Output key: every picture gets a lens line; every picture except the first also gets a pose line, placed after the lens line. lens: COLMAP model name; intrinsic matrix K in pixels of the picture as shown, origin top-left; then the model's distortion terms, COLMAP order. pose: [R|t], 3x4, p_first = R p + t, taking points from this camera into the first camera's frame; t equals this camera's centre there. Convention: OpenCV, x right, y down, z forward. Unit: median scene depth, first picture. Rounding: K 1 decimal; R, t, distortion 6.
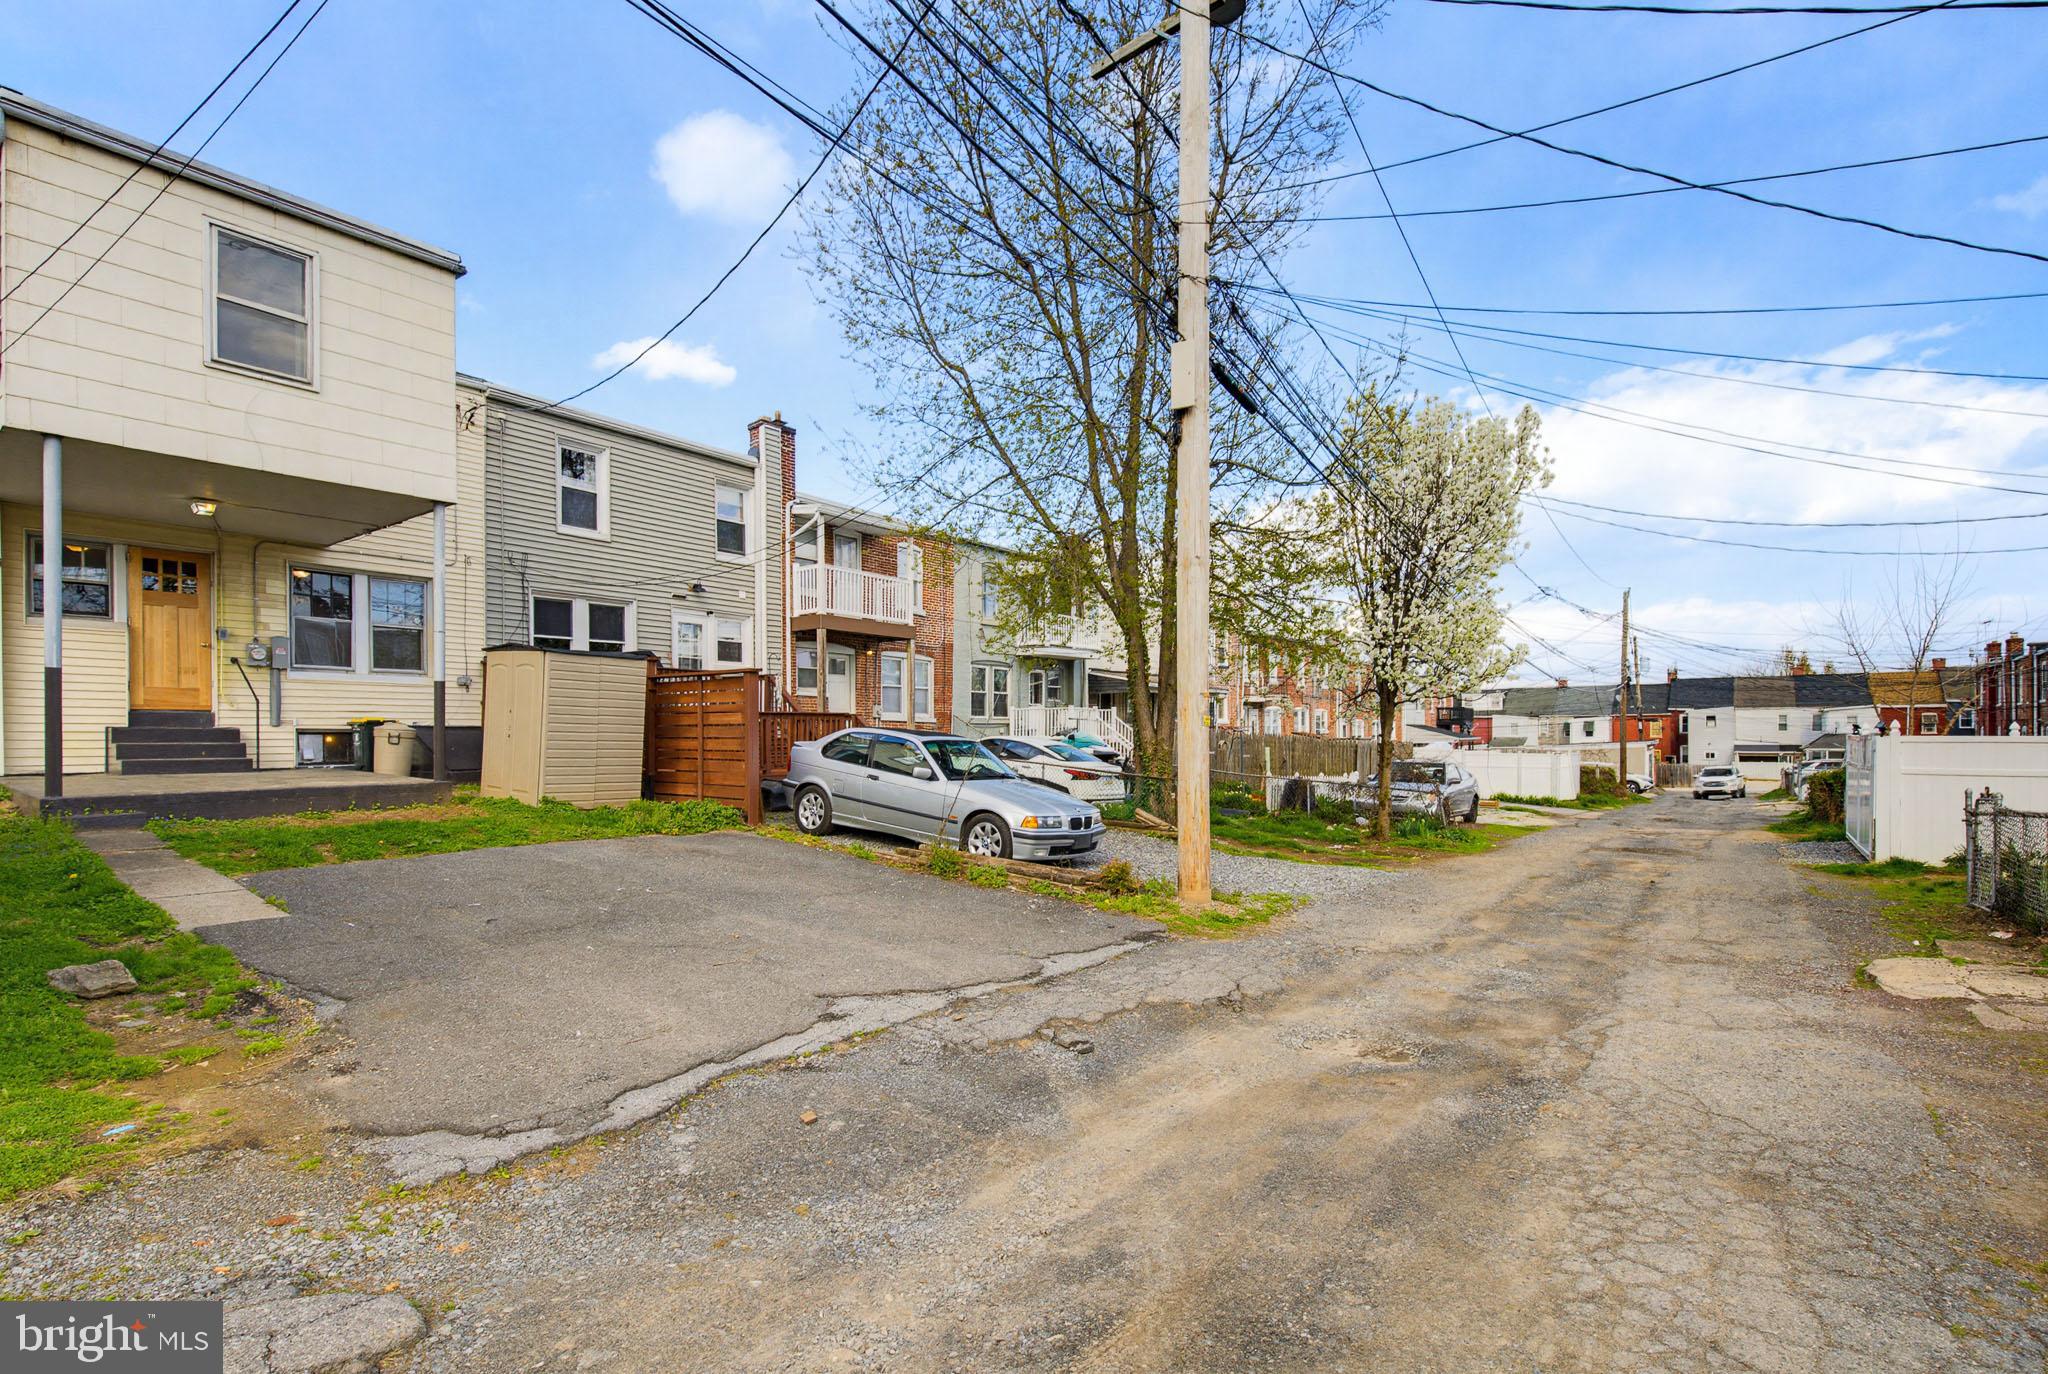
lens RADIAL K [[946.7, 0, 1026.9], [0, 946.7, 734.5], [0, 0, 1]] dist [-0.000387, -0.000721]
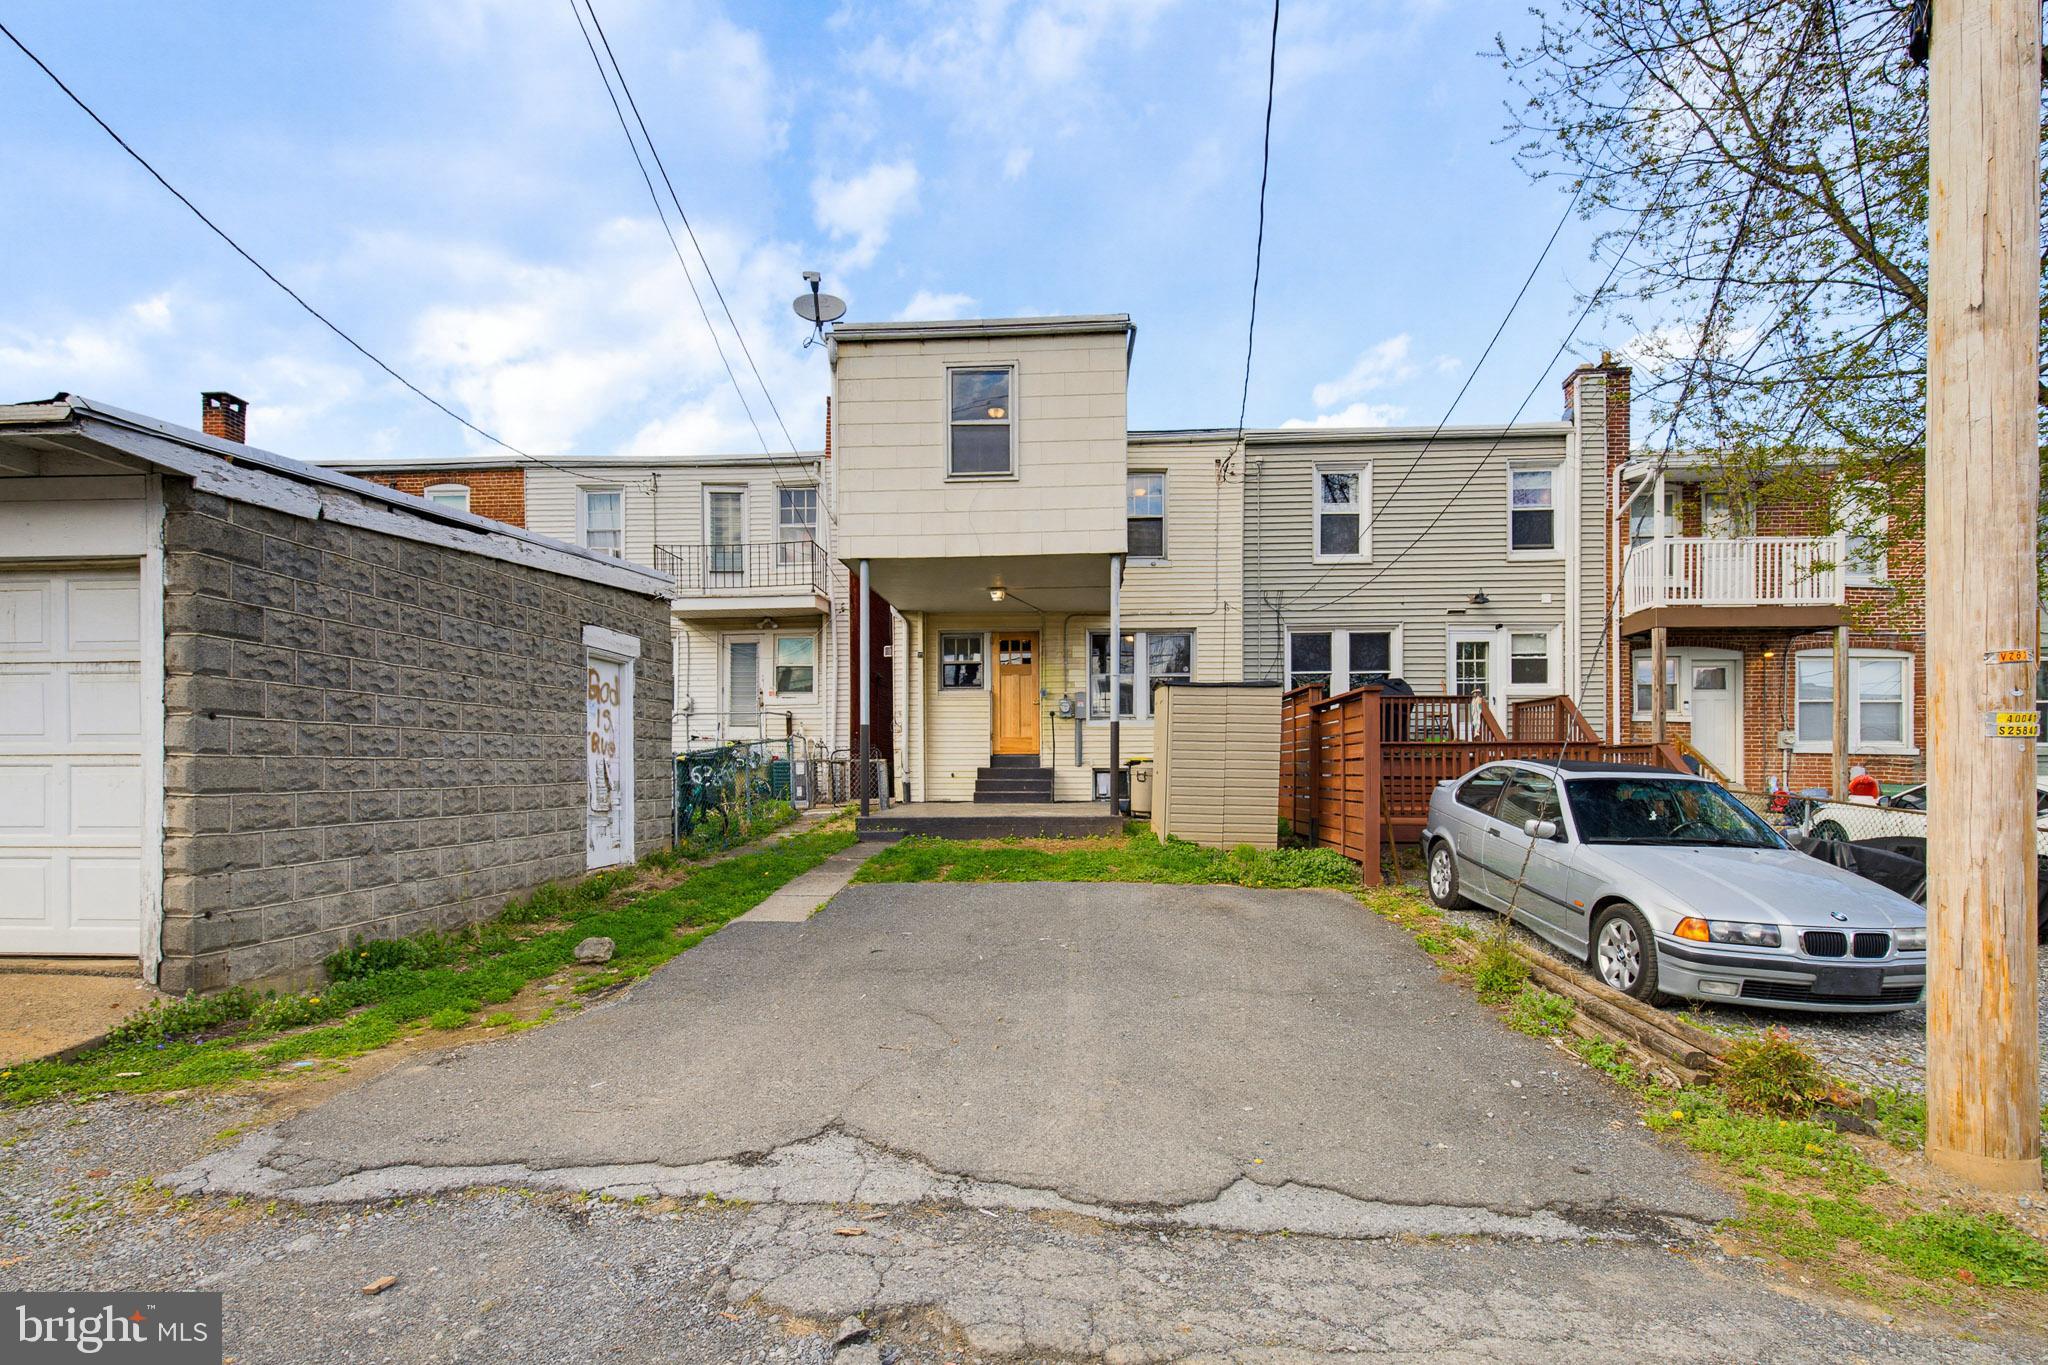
lens RADIAL K [[937.8, 0, 1029.8], [0, 937.8, 780.0], [0, 0, 1]] dist [-0.000217, -0.000526]
pose [[0.543718, 0.002641, -0.839264, 0.182791], [-0.001077, 0.999996, 0.002449, 0.005816], [0.839267, -0.000427, 0.543719, 0.294554]]
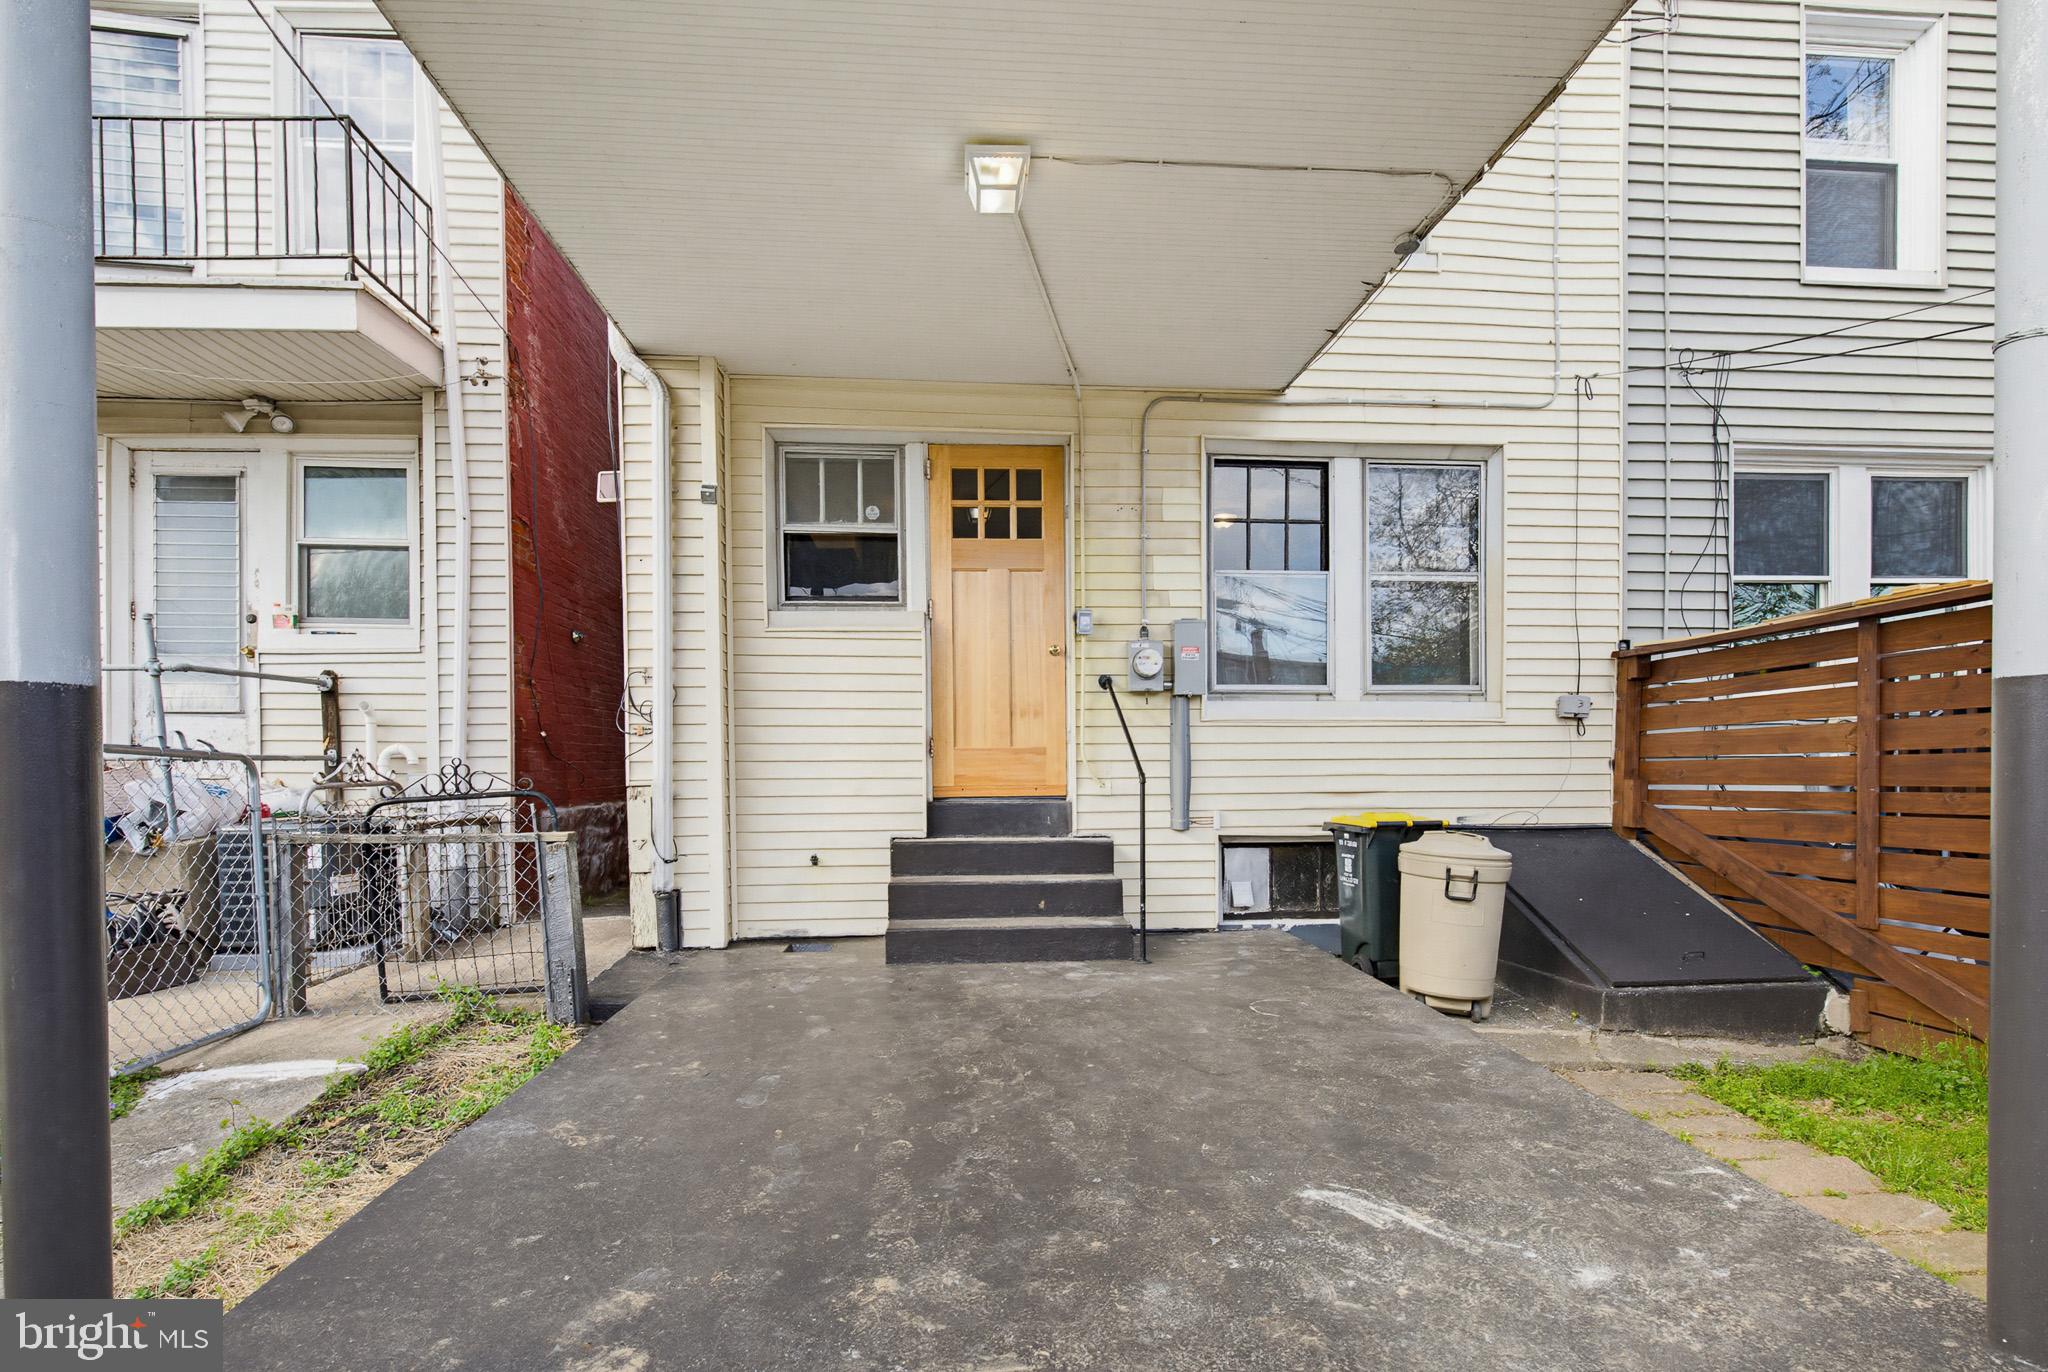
lens RADIAL K [[937.8, 0, 1029.8], [0, 937.8, 783.5], [0, 0, 1]] dist [-0.000217, -0.000526]
pose [[0.669993, 0.005635, -0.742346, -0.528425], [0.004249, 0.999926, 0.011425, -0.035634], [0.742355, -0.010809, 0.669919, 0.669225]]
